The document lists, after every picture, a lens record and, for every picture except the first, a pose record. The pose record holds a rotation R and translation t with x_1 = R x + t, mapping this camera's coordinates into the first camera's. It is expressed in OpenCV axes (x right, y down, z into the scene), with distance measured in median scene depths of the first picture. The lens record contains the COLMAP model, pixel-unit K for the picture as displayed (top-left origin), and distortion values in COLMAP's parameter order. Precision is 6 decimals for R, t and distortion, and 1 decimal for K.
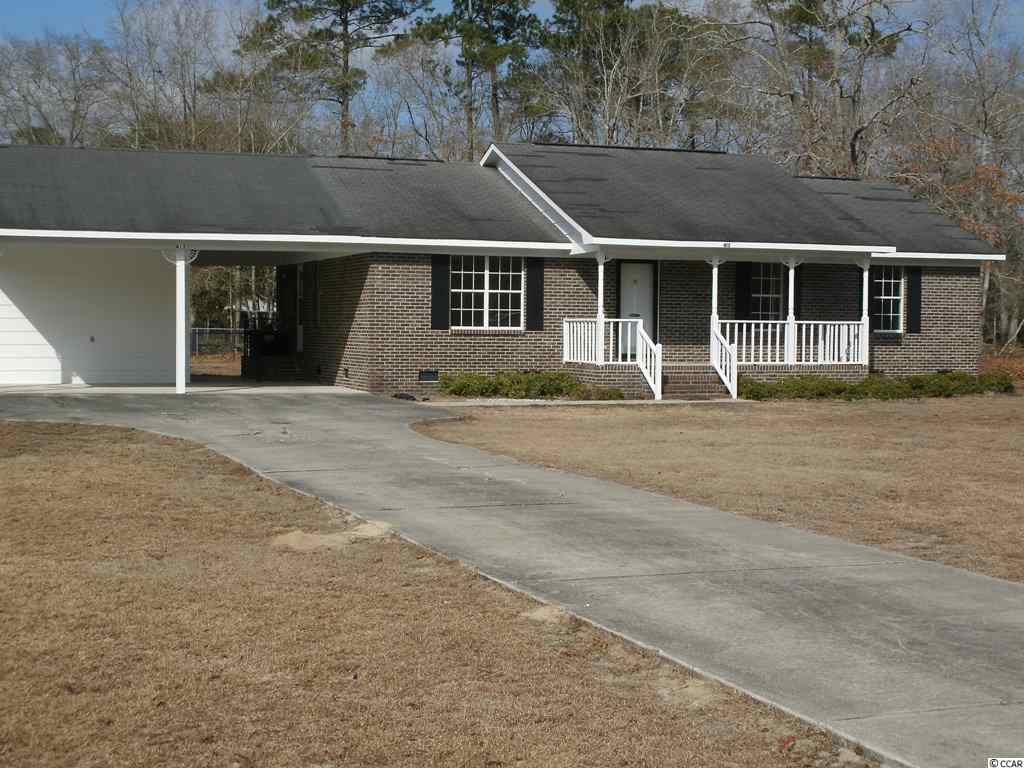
lens RADIAL K [[1651.4, 0, 512.0], [0, 1651.4, 384.0], [0, 0, 1]] dist [0.010050, 0.022581]
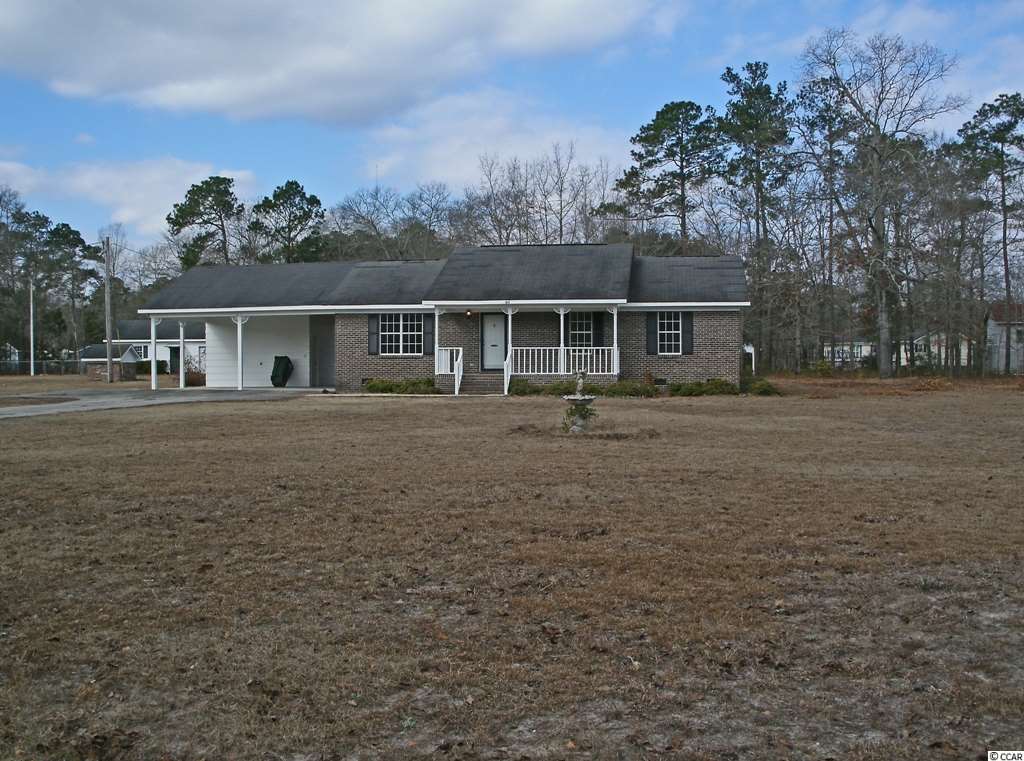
lens RADIAL K [[1079.1, 0, 512.0], [0, 1079.1, 380.5], [0, 0, 1]] dist [-0.244306, 0.000182]
pose [[0.872383, 0.000262, -0.488822, 0.639961], [-0.006982, 0.999905, -0.011925, 0.006986], [0.488772, 0.013817, 0.872302, 0.054950]]
